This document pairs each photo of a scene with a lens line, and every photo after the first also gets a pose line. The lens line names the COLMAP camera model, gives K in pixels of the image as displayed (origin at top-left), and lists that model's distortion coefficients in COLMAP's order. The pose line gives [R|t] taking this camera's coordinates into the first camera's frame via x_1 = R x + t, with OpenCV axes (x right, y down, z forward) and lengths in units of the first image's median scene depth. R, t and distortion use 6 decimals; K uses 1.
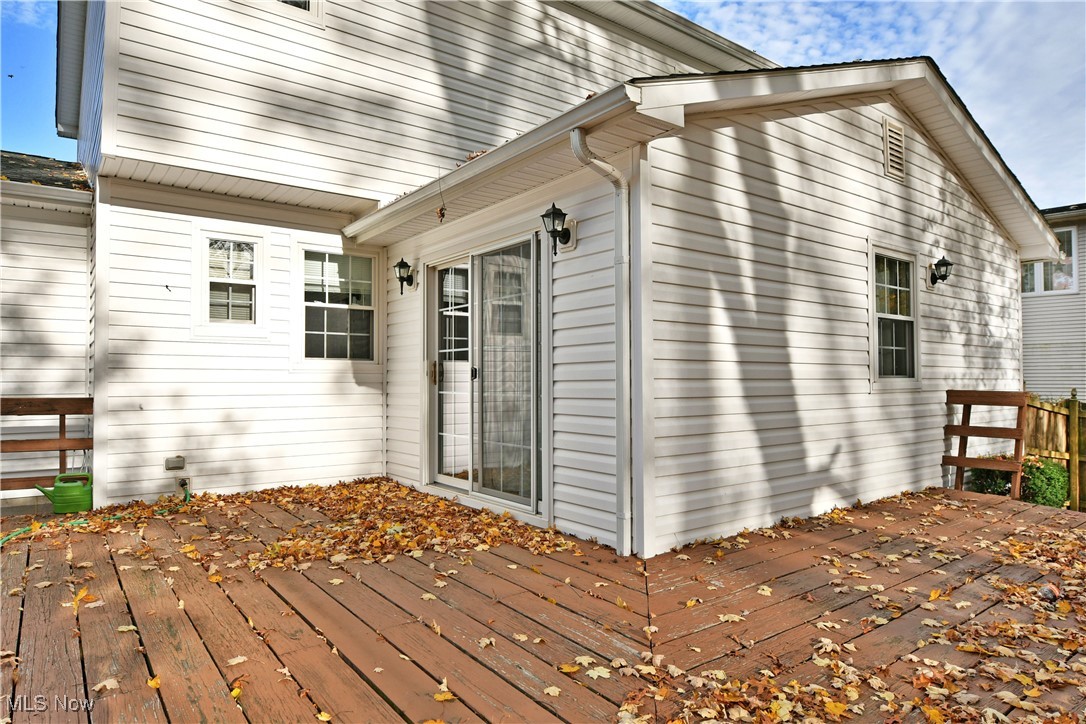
lens RADIAL K [[657.2, 0, 535.2], [0, 657.2, 359.6], [0, 0, 1]] dist [-0.021080, -0.000438]
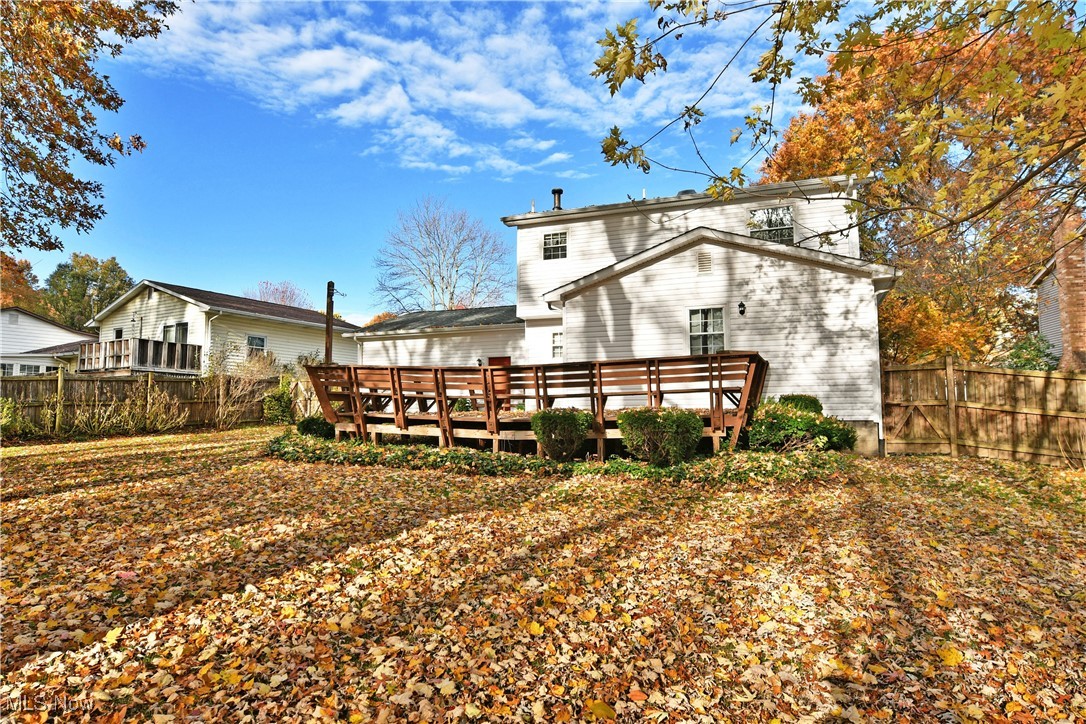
lens RADIAL K [[657.2, 0, 545.1], [0, 657.2, 360.0], [0, 0, 1]] dist [-0.021080, -0.000438]
pose [[0.527123, -0.077186, -0.846276, 2.929207], [0.026591, 0.996877, -0.074359, 0.250427], [0.849373, 0.016693, 0.527530, -0.972242]]
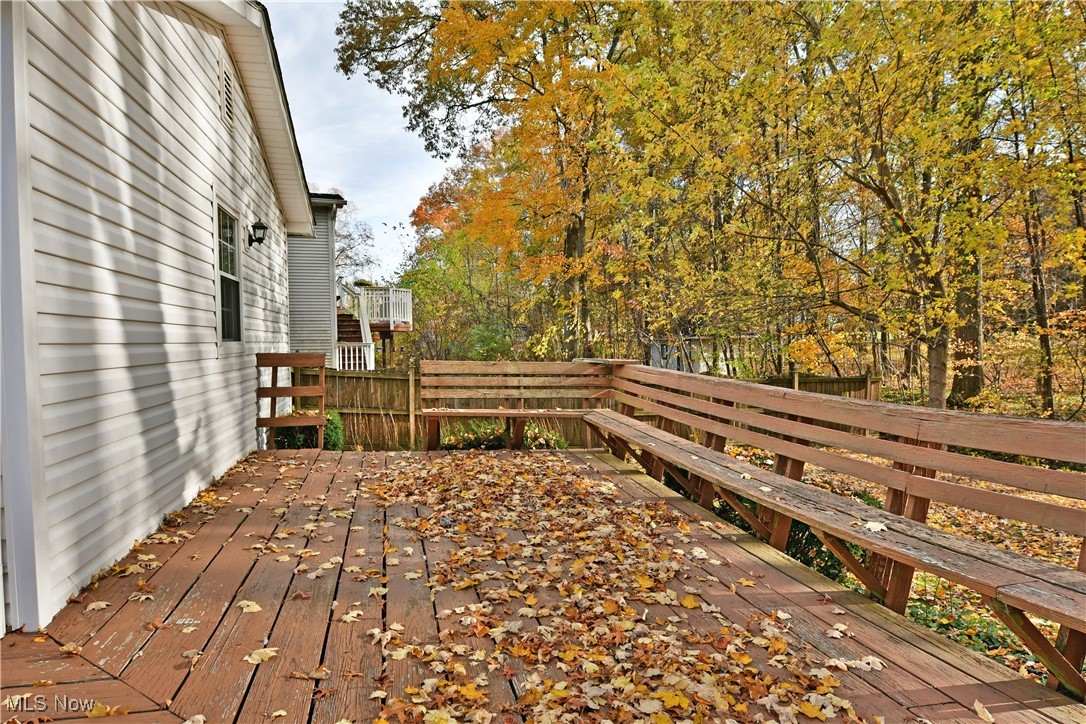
lens RADIAL K [[657.2, 0, 542.3], [0, 657.2, 366.5], [0, 0, 1]] dist [-0.021080, -0.000438]
pose [[0.399164, -0.041904, 0.915921, -0.175996], [-0.016489, 0.998465, 0.052866, 0.008855], [-0.916731, -0.036205, 0.397861, 0.282966]]
